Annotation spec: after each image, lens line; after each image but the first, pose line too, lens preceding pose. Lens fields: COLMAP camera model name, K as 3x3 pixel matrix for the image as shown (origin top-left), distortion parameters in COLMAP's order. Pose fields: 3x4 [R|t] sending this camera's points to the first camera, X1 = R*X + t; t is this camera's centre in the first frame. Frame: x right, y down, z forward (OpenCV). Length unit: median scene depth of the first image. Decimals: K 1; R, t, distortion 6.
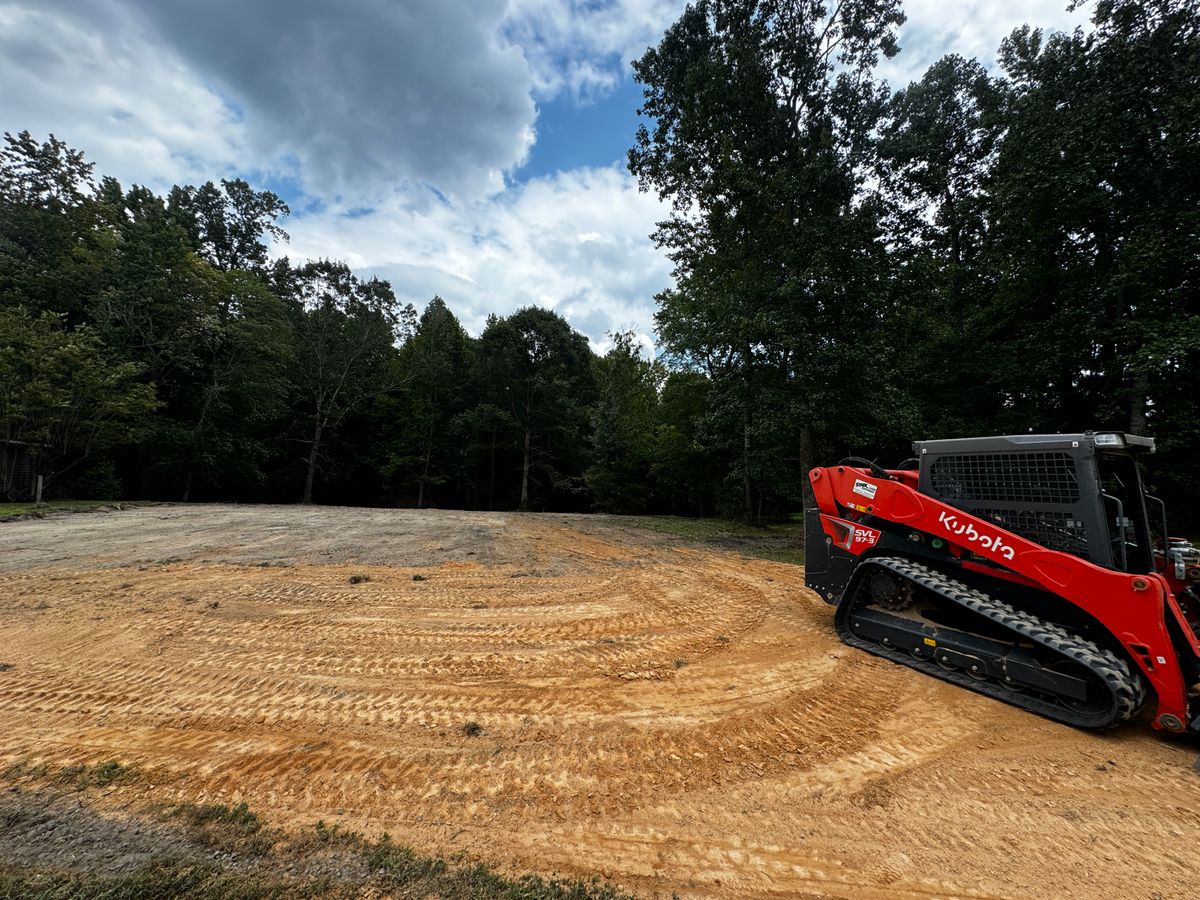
lens RADIAL K [[476.7, 0, 599.9], [0, 476.7, 450.8], [0, 0, 1]] dist [-0.000692, -0.000618]
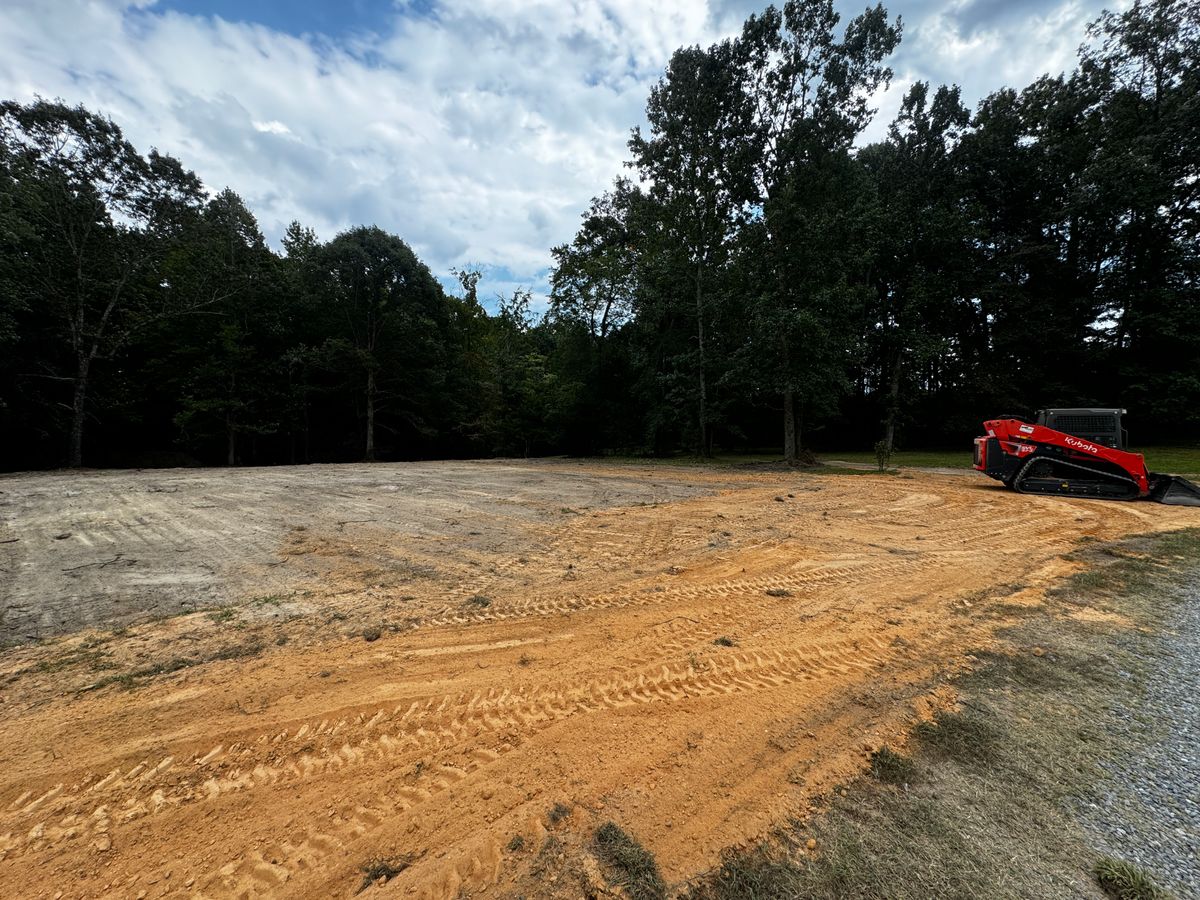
lens RADIAL K [[476.7, 0, 598.9], [0, 476.7, 449.9], [0, 0, 1]] dist [-0.000692, -0.000618]
pose [[0.859251, -0.046913, 0.509399, -0.373675], [-0.014097, 0.993236, 0.115250, -0.008943], [-0.511360, -0.106210, 0.852778, 0.010355]]
